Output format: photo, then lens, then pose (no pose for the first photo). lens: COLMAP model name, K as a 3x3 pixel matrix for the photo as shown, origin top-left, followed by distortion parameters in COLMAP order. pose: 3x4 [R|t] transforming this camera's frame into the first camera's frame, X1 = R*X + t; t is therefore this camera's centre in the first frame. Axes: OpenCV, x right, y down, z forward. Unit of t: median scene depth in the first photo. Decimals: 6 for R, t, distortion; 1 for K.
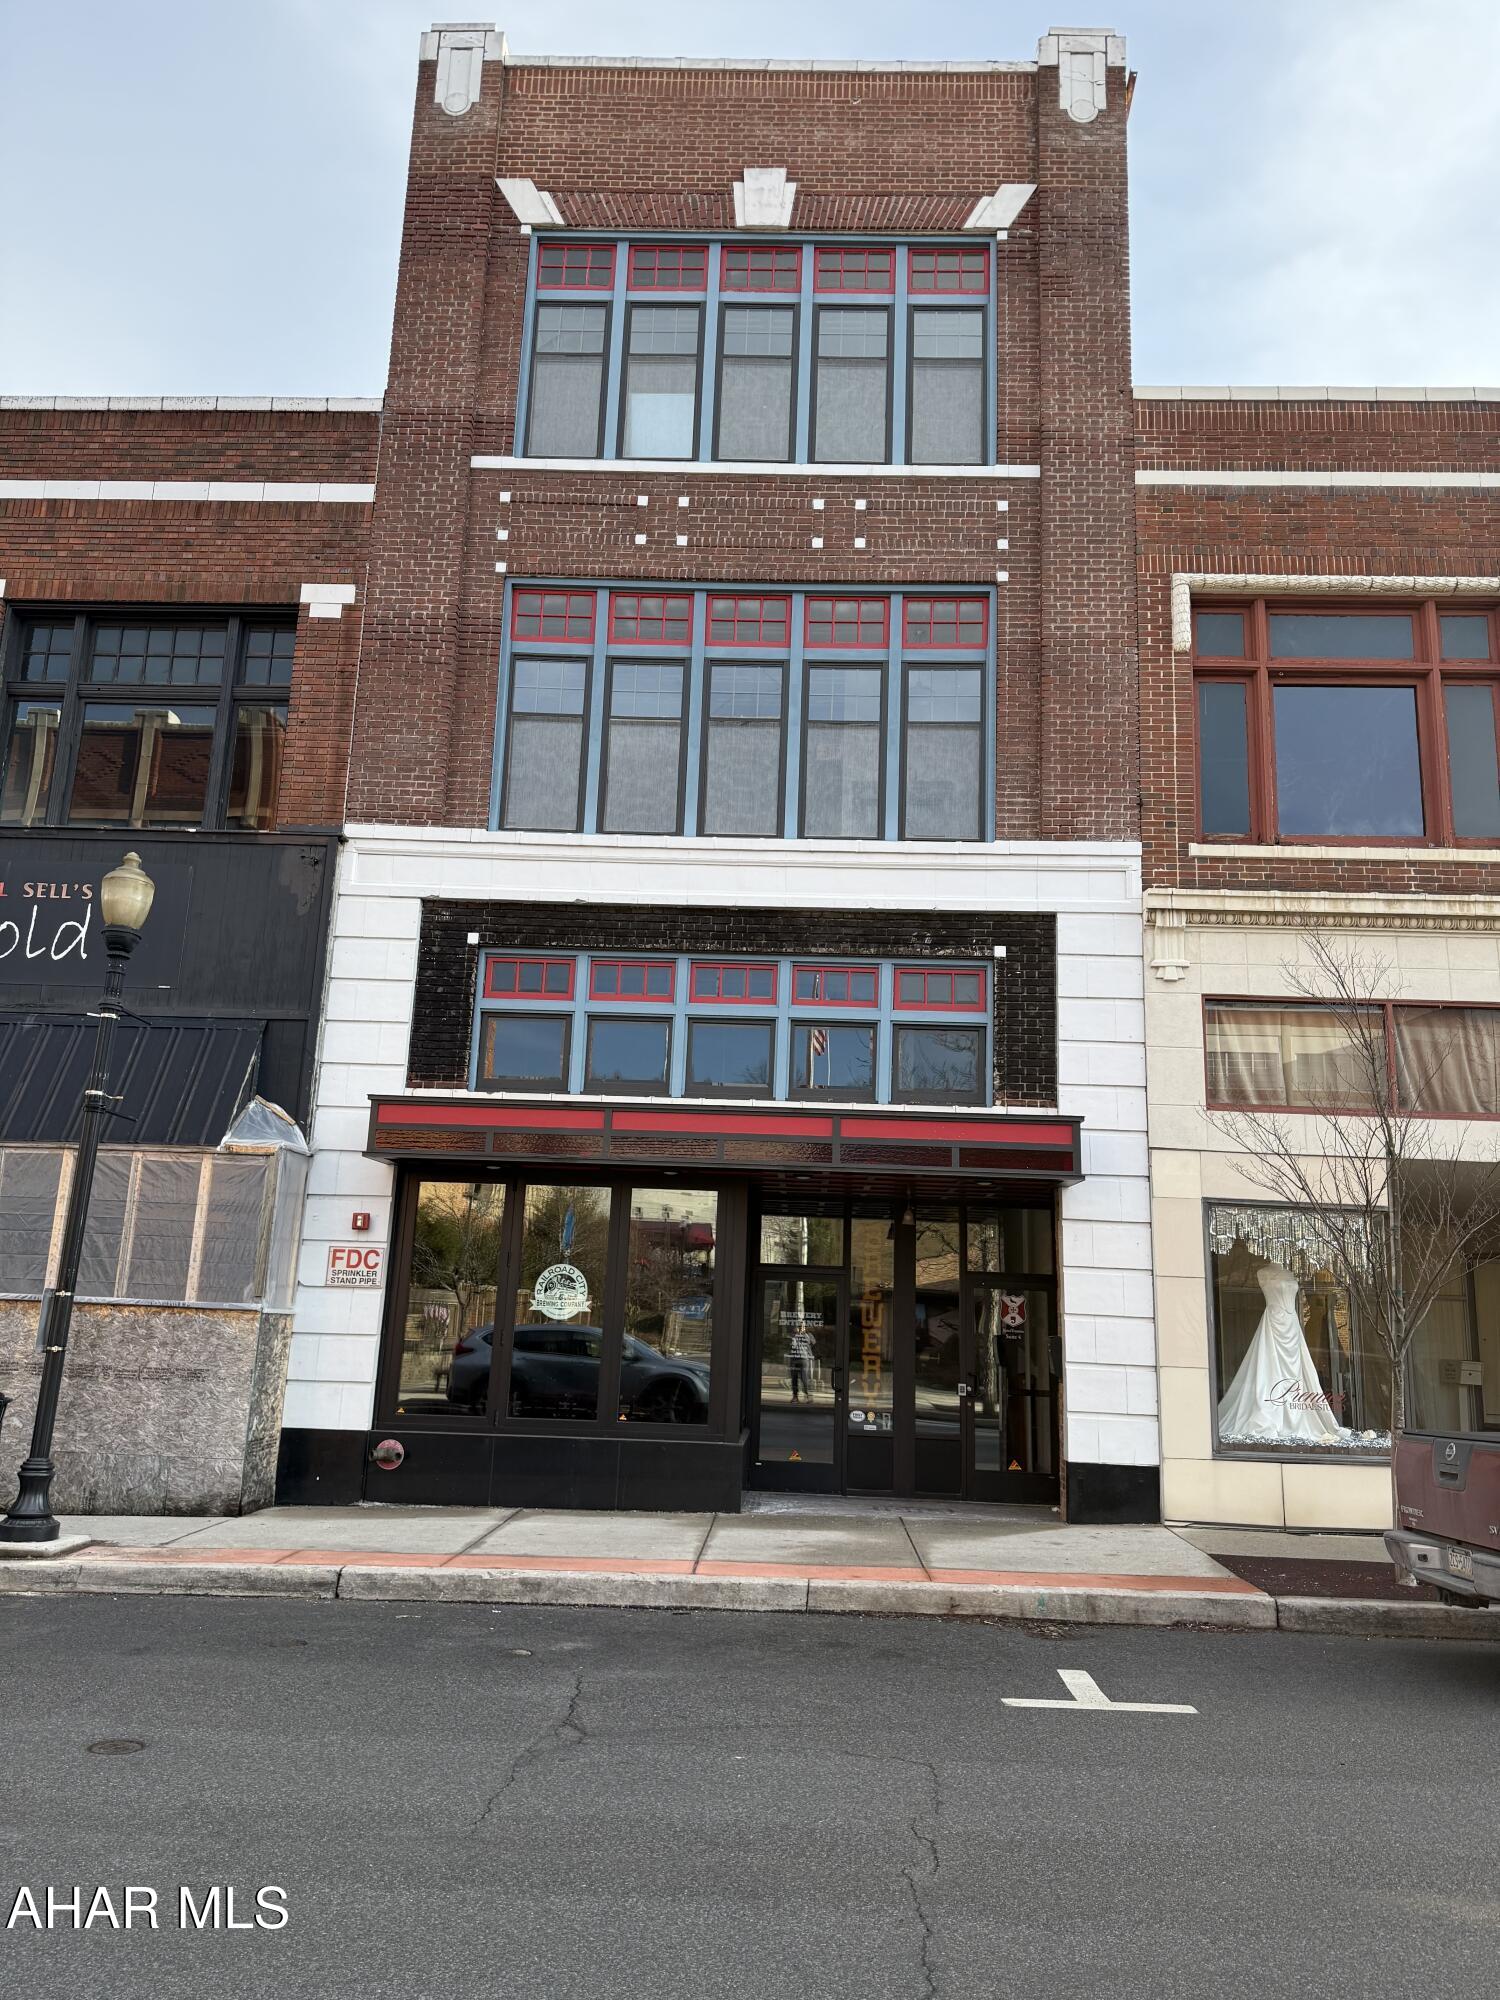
lens RADIAL K [[1424.5, 0, 750.0], [0, 1424.5, 1000.0], [0, 0, 1]] dist [0.118123, -0.184330]
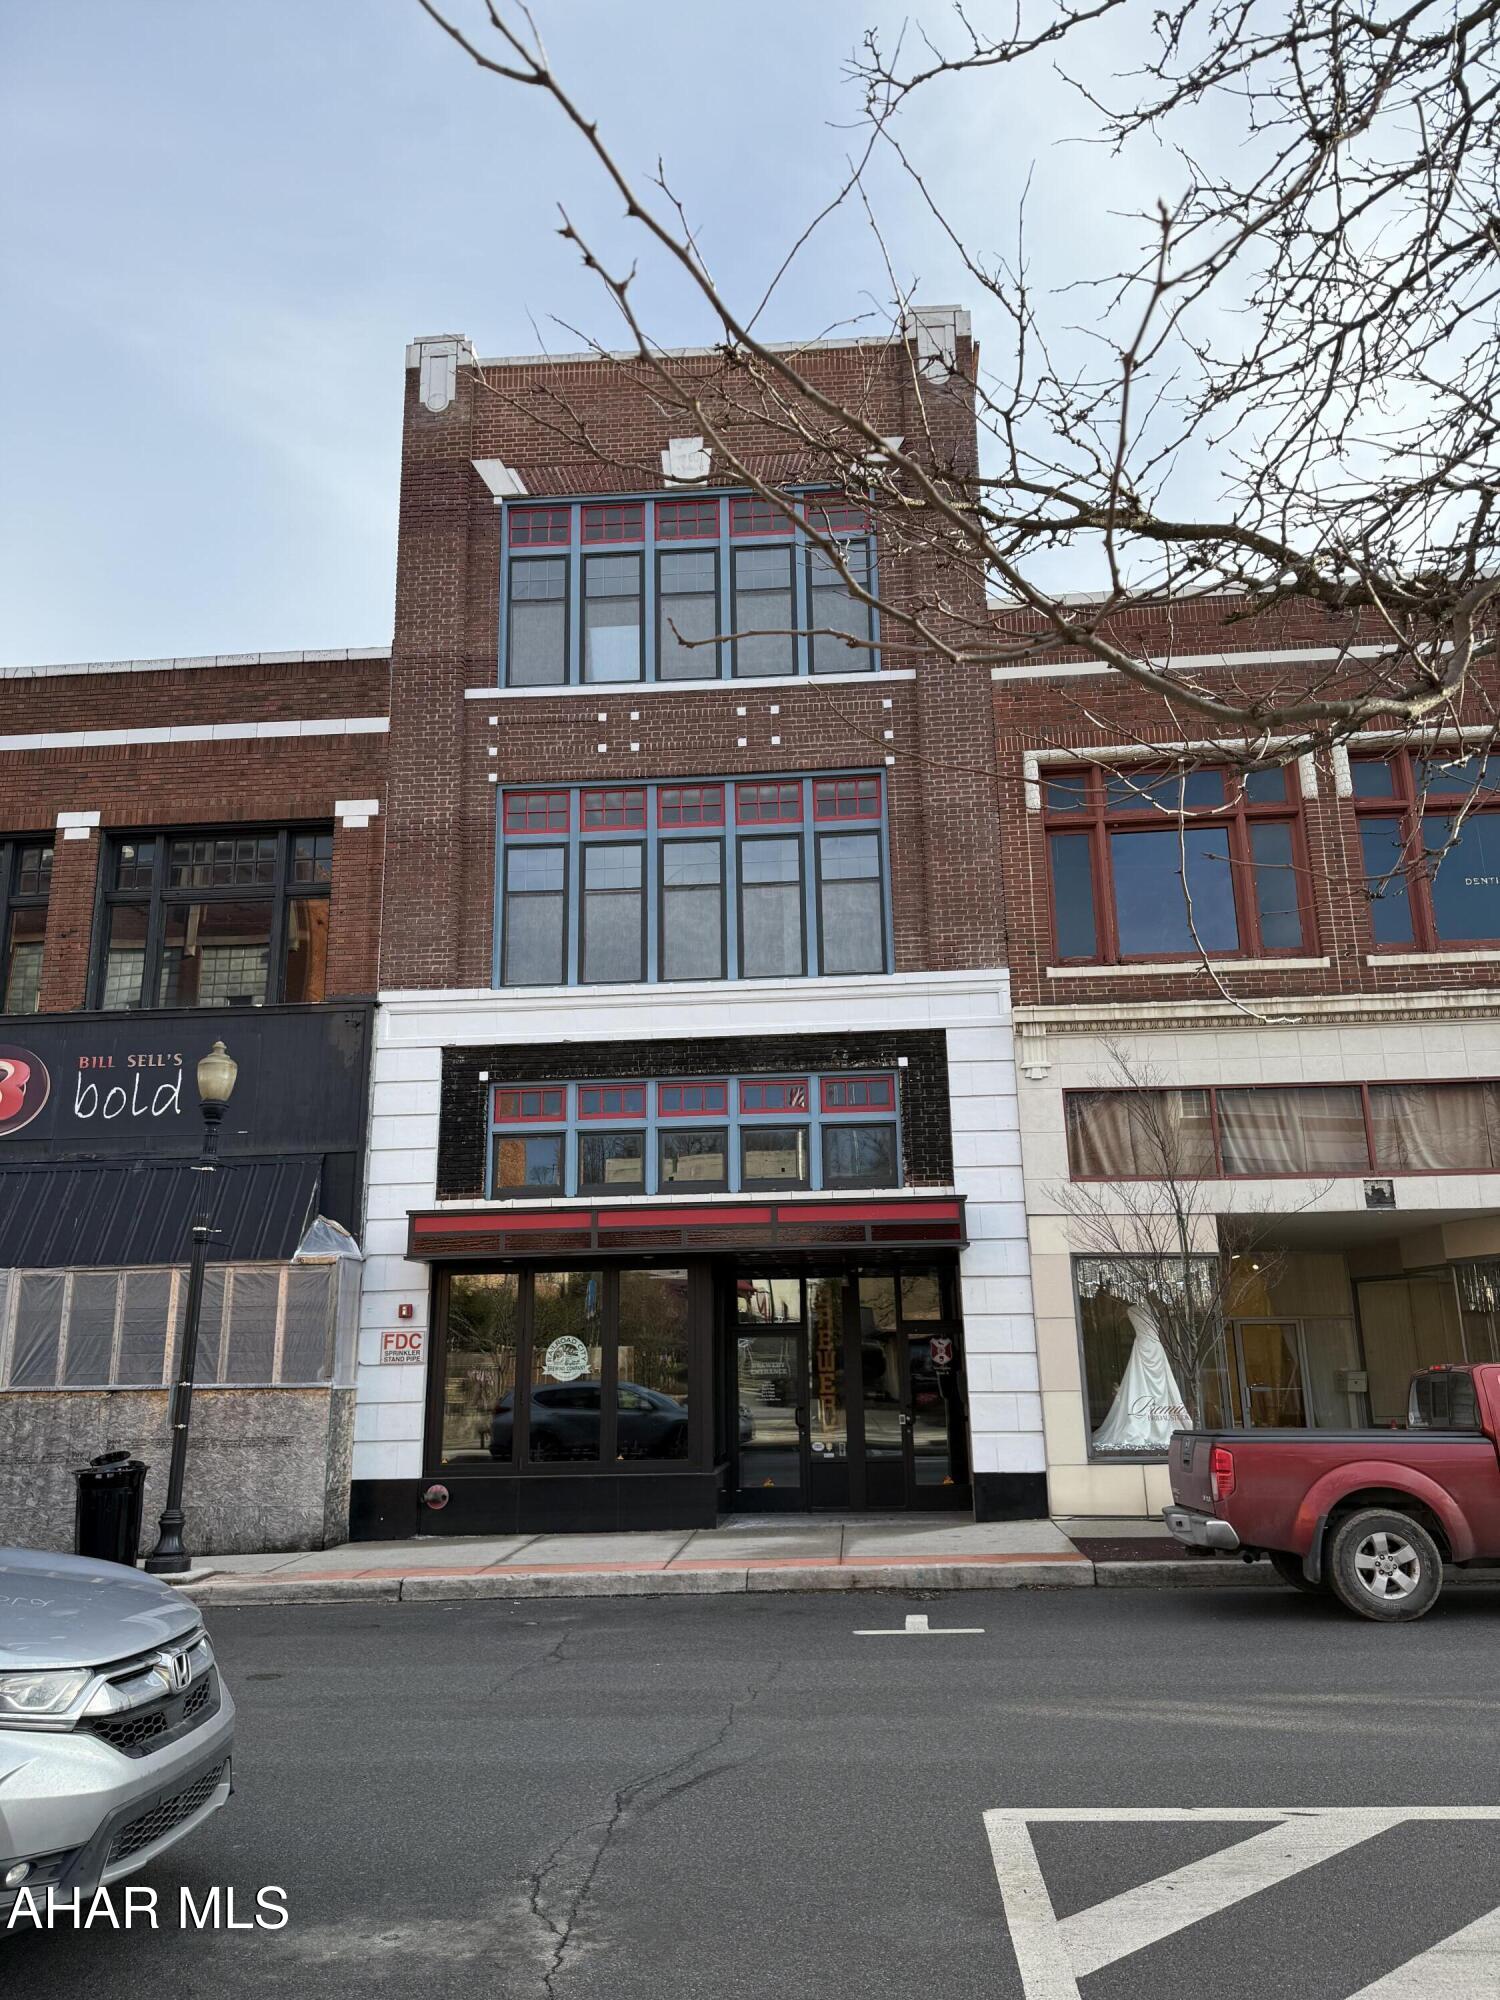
lens RADIAL K [[1396.2, 0, 744.7], [0, 1396.2, 992.3], [0, 0, 1]] dist [0.189667, -0.374390]
pose [[0.997817, -0.061776, -0.023356, 0.068891], [0.060853, 0.997410, -0.038356, -0.056005], [0.025665, 0.036851, 0.998991, -0.233588]]
